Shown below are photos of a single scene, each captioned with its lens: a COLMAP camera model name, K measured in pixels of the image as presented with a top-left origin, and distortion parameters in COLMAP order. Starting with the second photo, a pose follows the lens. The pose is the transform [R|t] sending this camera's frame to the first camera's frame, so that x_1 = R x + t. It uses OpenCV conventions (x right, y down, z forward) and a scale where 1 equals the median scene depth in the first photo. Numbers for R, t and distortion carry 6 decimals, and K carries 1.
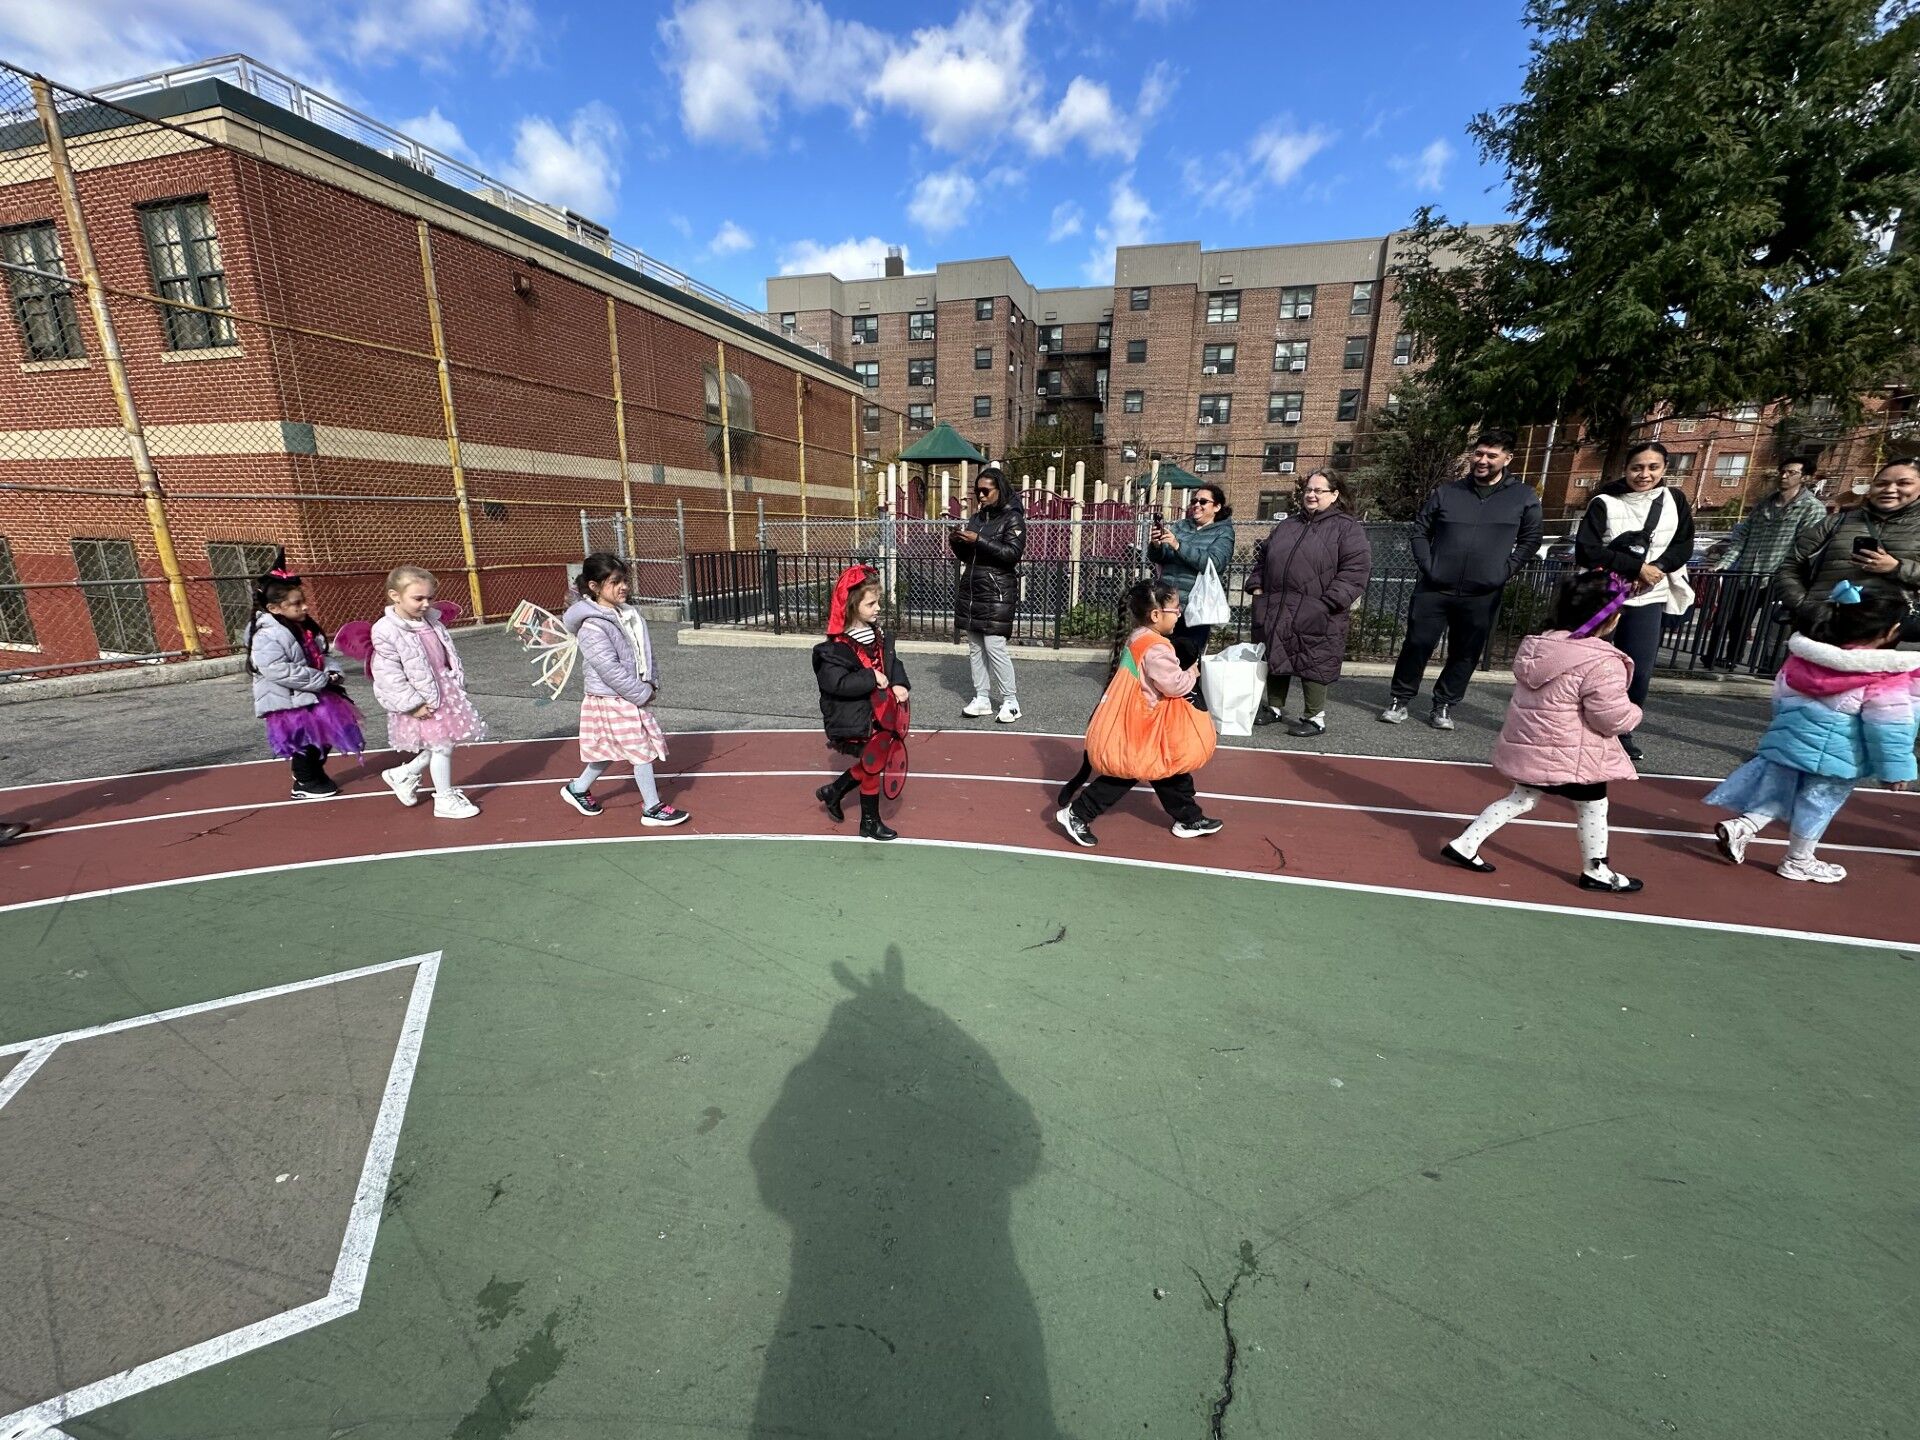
lens RADIAL K [[763.6, 0, 959.9], [0, 763.6, 720.7], [0, 0, 1]] dist [-0.001191, -0.000014]
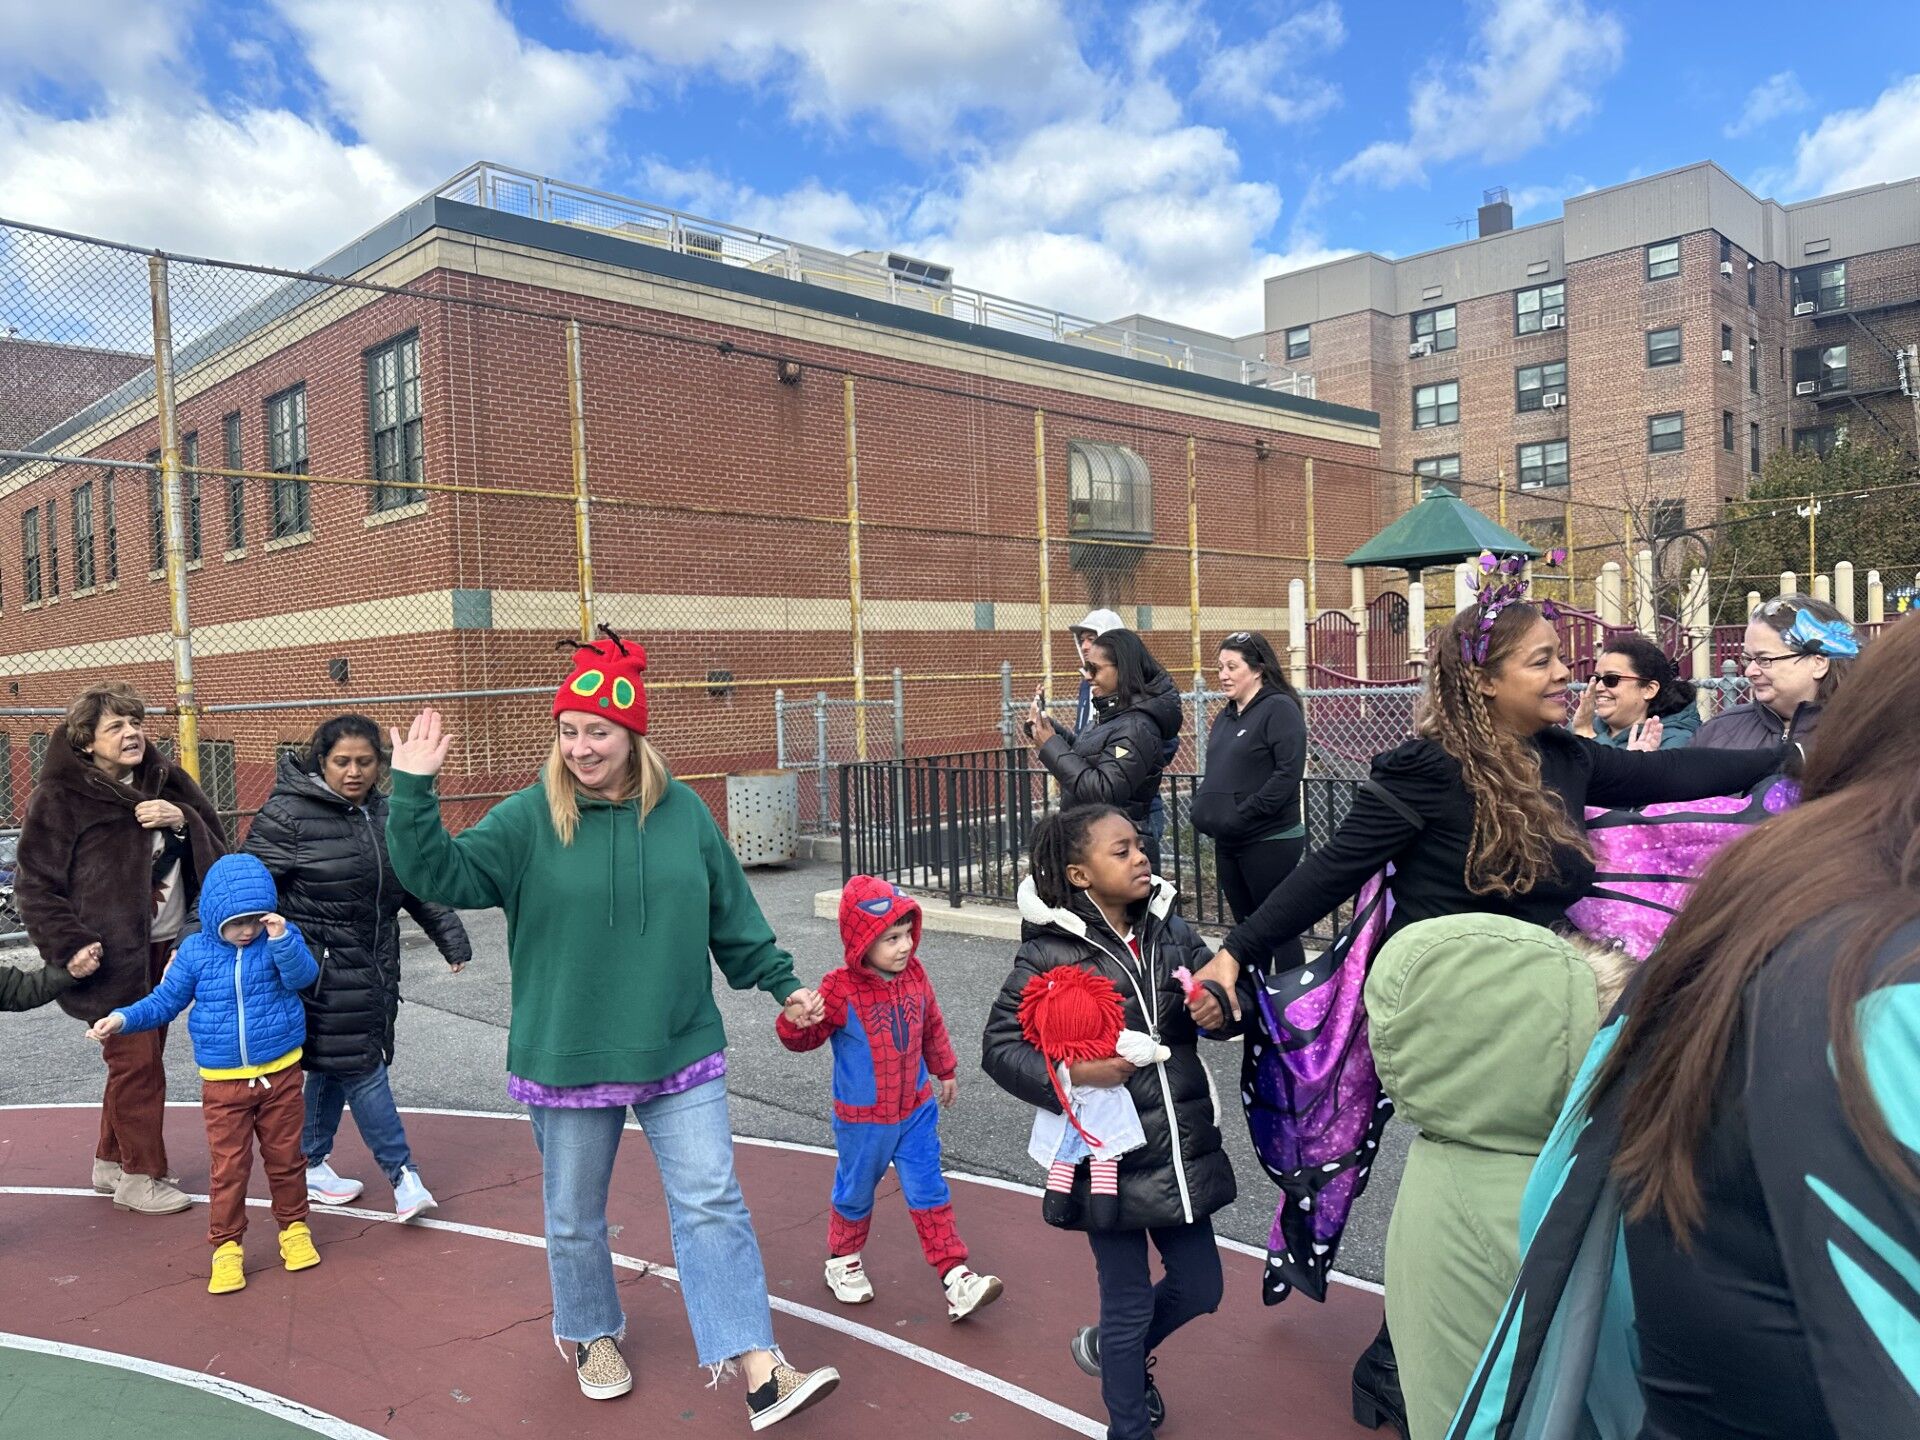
lens RADIAL K [[1346.1, 0, 980.1], [0, 1346.1, 714.0], [0, 0, 1]] dist [0.062085, -0.064830]
pose [[0.885412, -0.027566, -0.463989, 0.183675], [-0.071021, 0.978495, -0.193660, -0.047699], [0.459349, 0.204422, 0.864413, 0.099451]]
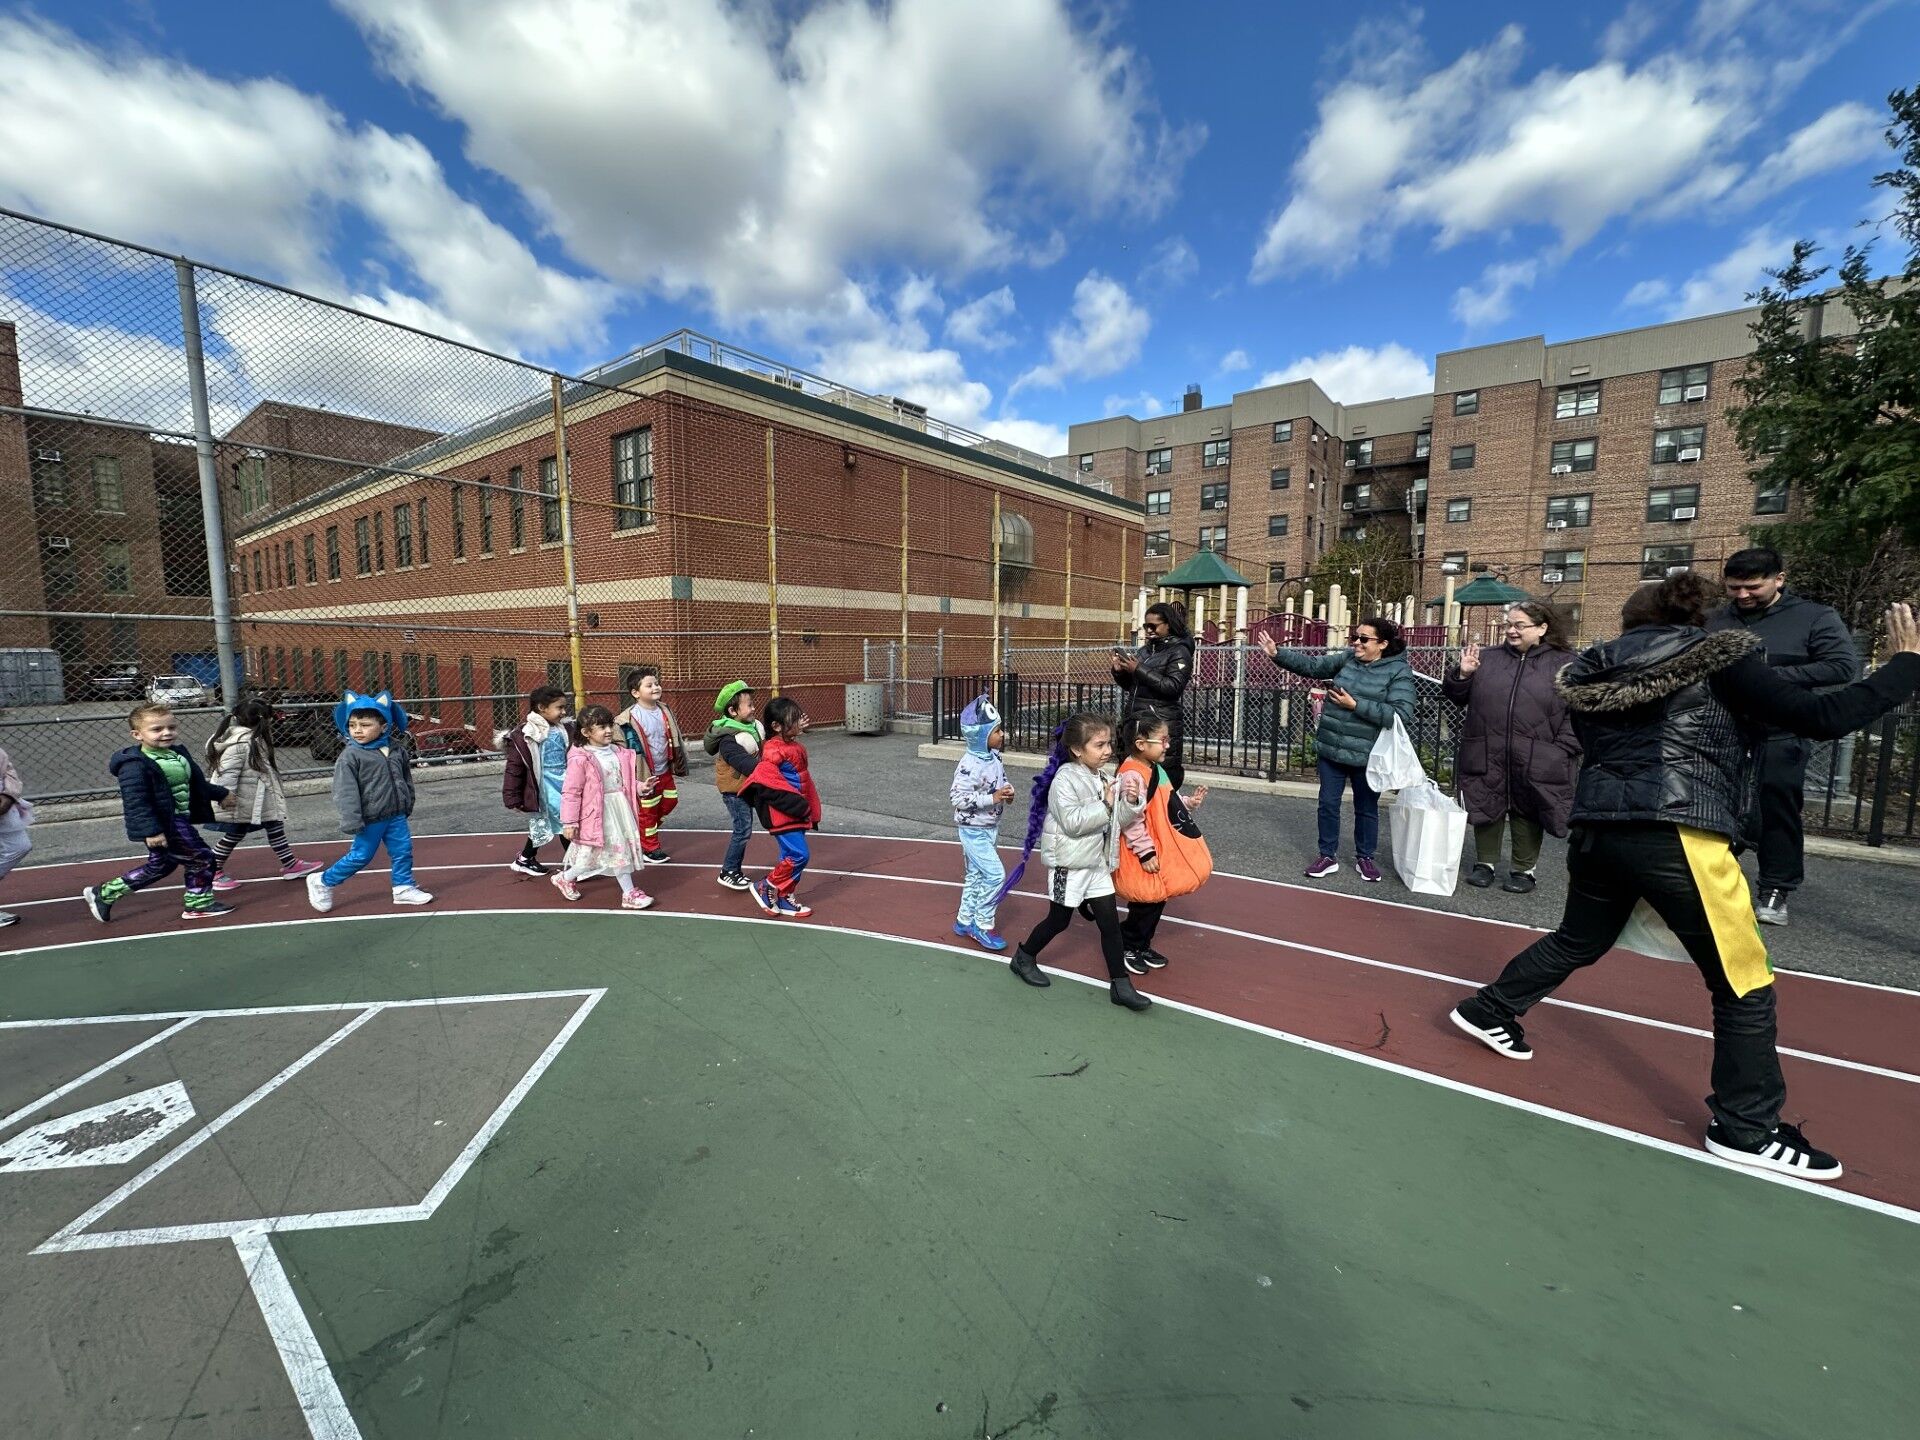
lens RADIAL K [[763.6, 0, 960.5], [0, 763.6, 721.6], [0, 0, 1]] dist [-0.001191, -0.000014]
pose [[0.929834, 0.031495, -0.366628, 0.077788], [-0.085402, 0.987597, -0.131756, -0.006759], [0.357931, 0.153822, 0.920991, -0.014154]]
